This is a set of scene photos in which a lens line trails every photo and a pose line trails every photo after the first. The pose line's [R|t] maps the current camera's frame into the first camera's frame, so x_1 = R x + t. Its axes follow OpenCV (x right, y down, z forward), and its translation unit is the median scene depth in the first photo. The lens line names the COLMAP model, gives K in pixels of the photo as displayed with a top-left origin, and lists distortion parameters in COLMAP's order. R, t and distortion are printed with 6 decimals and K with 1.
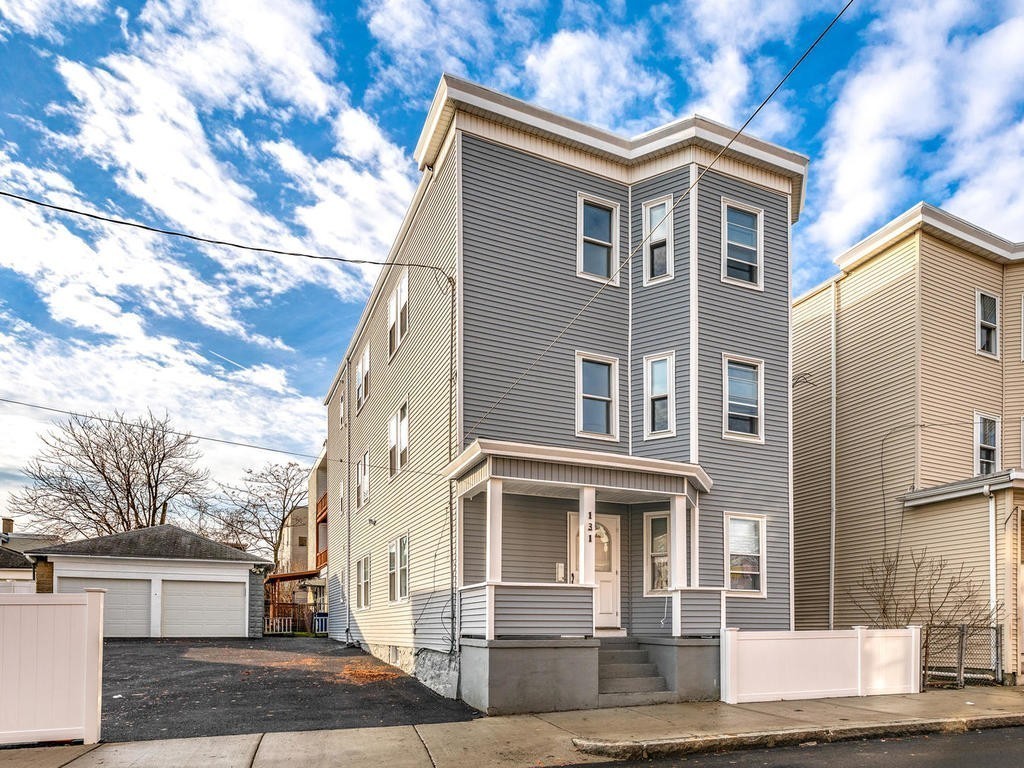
lens RADIAL K [[839.1, 0, 512.0], [0, 839.1, 384.0], [0, 0, 1]] dist [0.017216, -0.000989]
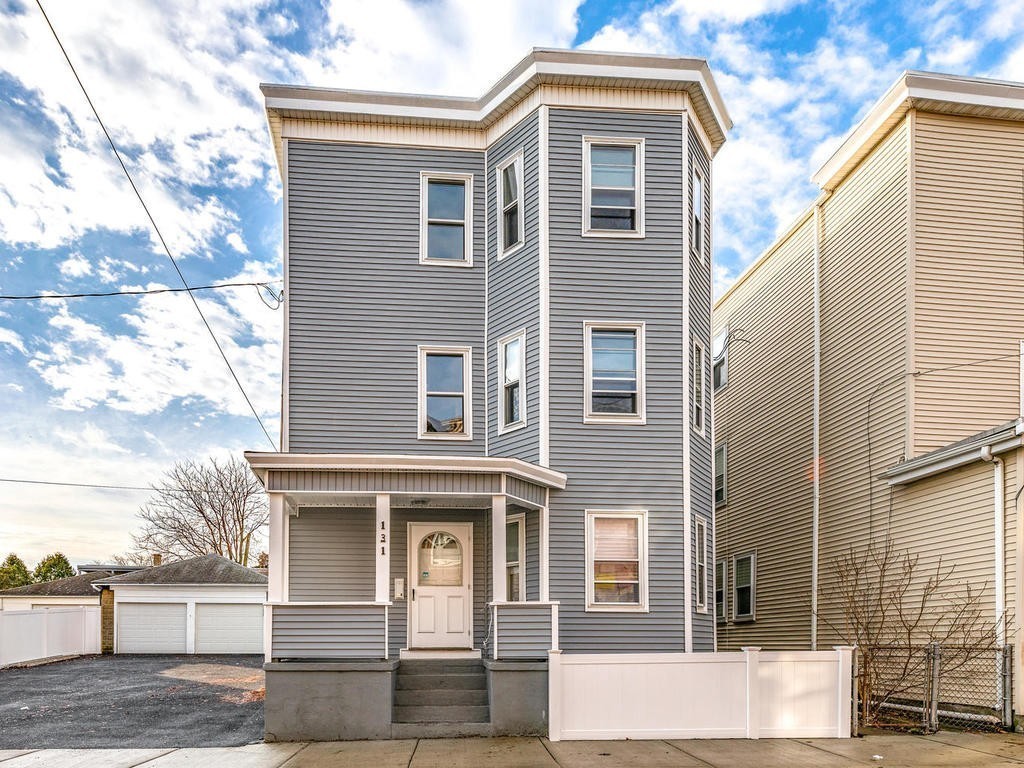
lens RADIAL K [[795.4, 0, 511.9], [0, 795.4, 427.9], [0, 0, 1]] dist [0.009547, 0.004474]
pose [[0.903601, -0.110628, -0.413844, 0.507841], [0.120388, 0.992724, -0.002512, 0.062349], [0.411110, -0.047552, 0.910345, 0.248908]]
